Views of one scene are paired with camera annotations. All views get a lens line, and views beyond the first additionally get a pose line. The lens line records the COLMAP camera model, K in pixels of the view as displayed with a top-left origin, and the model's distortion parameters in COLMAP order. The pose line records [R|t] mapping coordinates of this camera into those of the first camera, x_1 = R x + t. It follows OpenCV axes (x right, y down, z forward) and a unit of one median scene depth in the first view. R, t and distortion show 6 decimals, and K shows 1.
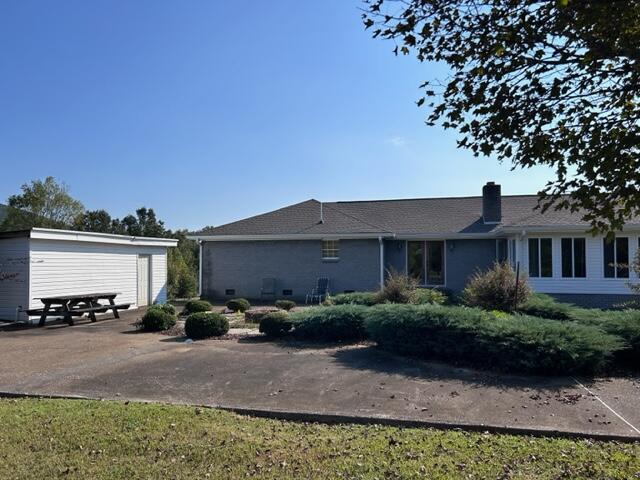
lens RADIAL K [[479.5, 0, 320.0], [0, 479.5, 240.0], [0, 0, 1]] dist [0.050202, -0.053317]
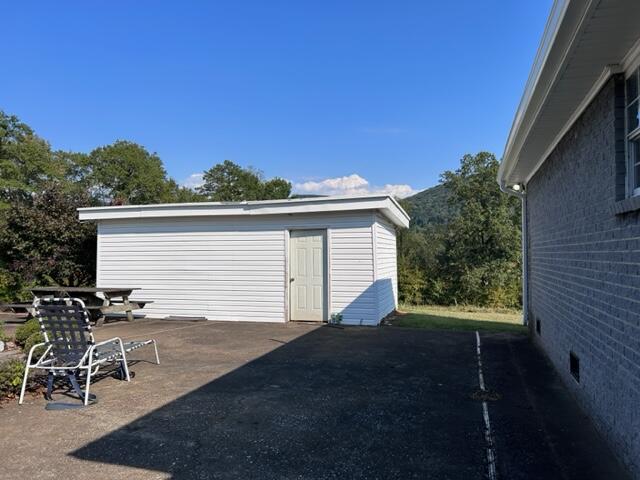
lens RADIAL K [[479.5, 0, 320.0], [0, 479.5, 240.0], [0, 0, 1]] dist [0.050202, -0.053317]
pose [[-0.089641, -0.026347, -0.995626, 0.224124], [0.050361, 0.998251, -0.030951, 0.068277], [0.994700, -0.052915, -0.088158, 1.198153]]
